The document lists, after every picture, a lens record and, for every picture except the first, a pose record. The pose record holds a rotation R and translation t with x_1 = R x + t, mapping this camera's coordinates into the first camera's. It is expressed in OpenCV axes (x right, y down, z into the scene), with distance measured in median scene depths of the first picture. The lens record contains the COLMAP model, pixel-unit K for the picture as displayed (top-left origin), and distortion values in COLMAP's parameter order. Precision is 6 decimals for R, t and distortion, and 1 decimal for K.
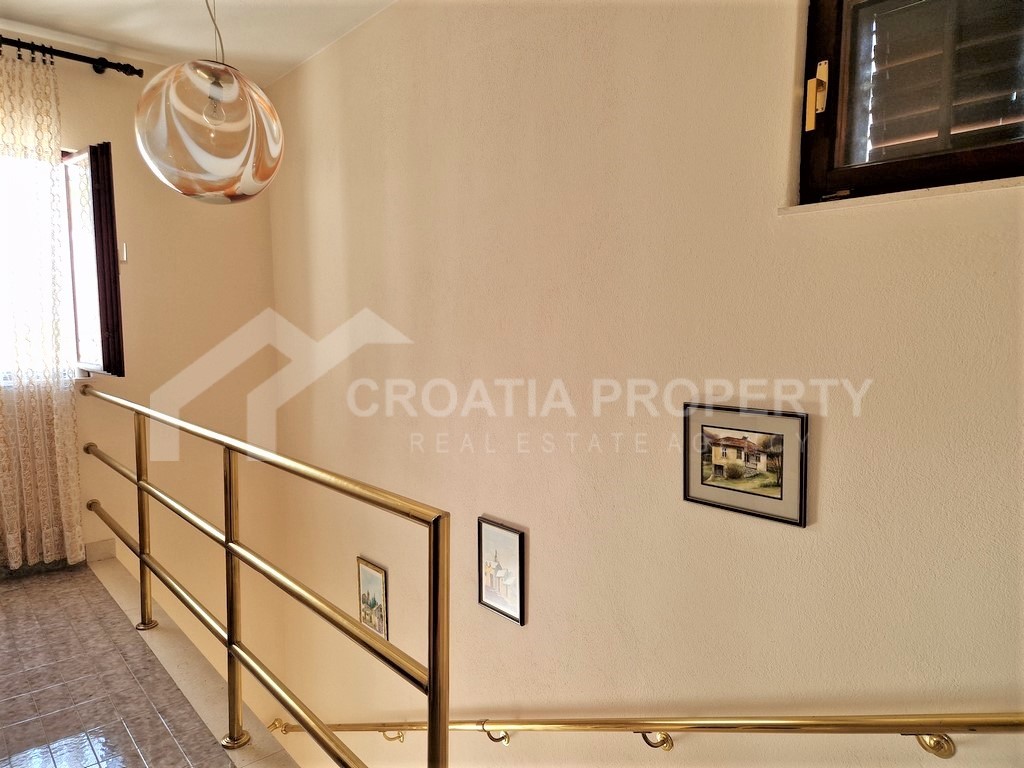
lens RADIAL K [[686.5, 0, 519.5], [0, 686.5, 384.5], [0, 0, 1]] dist [0.057367, -0.046922]
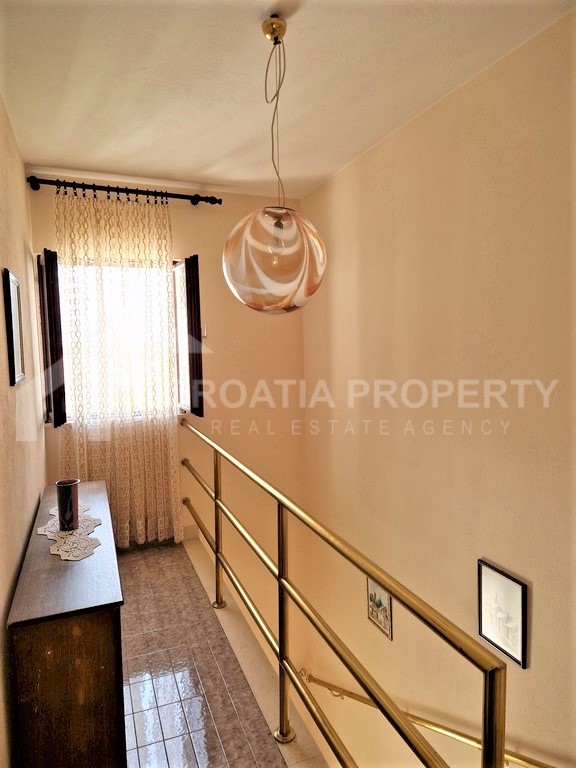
lens RADIAL K [[514.9, 0, 286.9], [0, 514.9, 377.9], [0, 0, 1]] dist [0.057367, -0.046922]
pose [[0.938514, 0.004992, -0.345206, -0.063130], [-0.011865, 0.999771, -0.017800, -0.089826], [0.345039, 0.020802, 0.938358, 0.081967]]
